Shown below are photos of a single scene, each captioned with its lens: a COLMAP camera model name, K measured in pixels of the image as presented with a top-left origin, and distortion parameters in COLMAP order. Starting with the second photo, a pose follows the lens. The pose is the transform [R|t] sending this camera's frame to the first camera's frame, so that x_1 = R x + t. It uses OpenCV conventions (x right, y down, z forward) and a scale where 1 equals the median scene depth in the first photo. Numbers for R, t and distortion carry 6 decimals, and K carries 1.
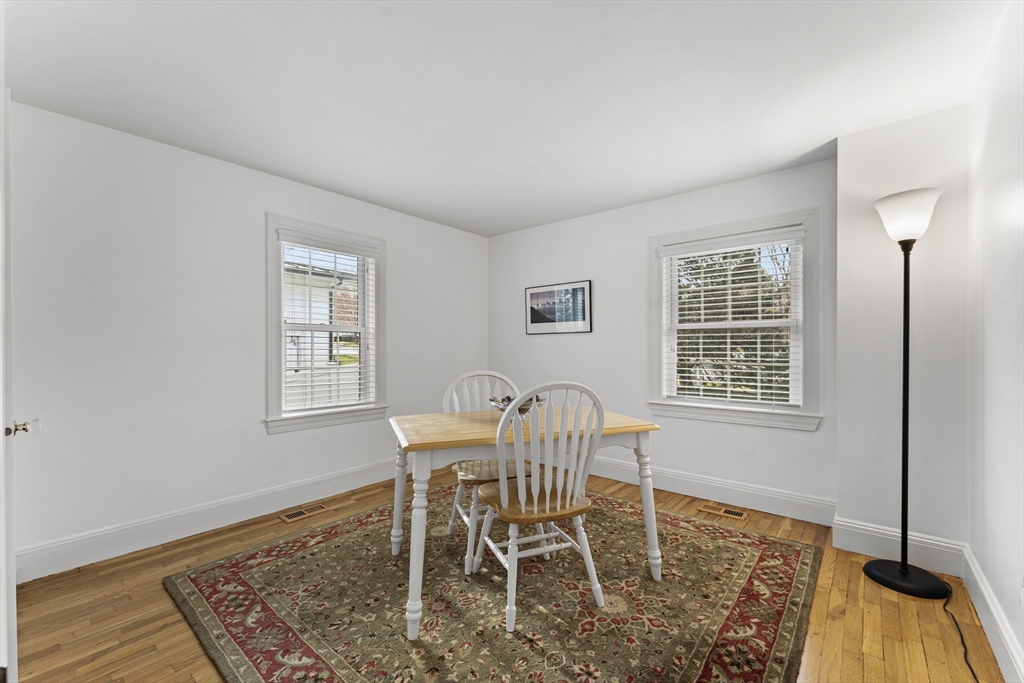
lens RADIAL K [[422.1, 0, 505.4], [0, 422.1, 347.6], [0, 0, 1]] dist [0.001743, 0.000099]
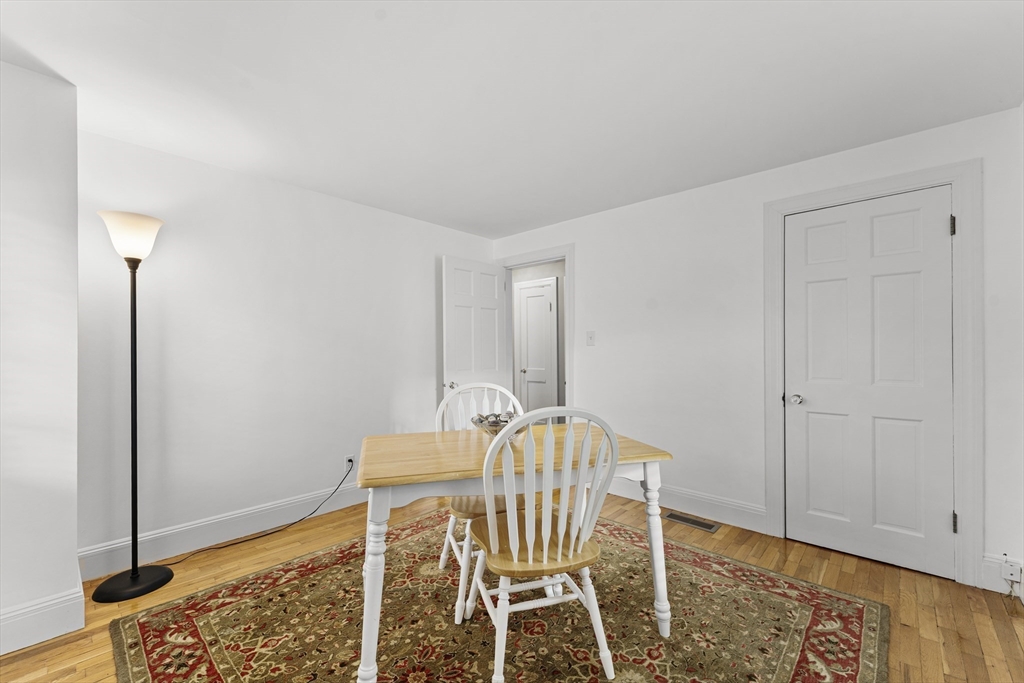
lens RADIAL K [[422.1, 0, 505.4], [0, 422.1, 347.6], [0, 0, 1]] dist [0.001743, 0.000099]
pose [[-0.998872, 0.009711, 0.046473, -0.019795], [0.009756, 0.999952, 0.000733, -0.025153], [-0.046464, 0.001186, -0.998919, 1.857809]]
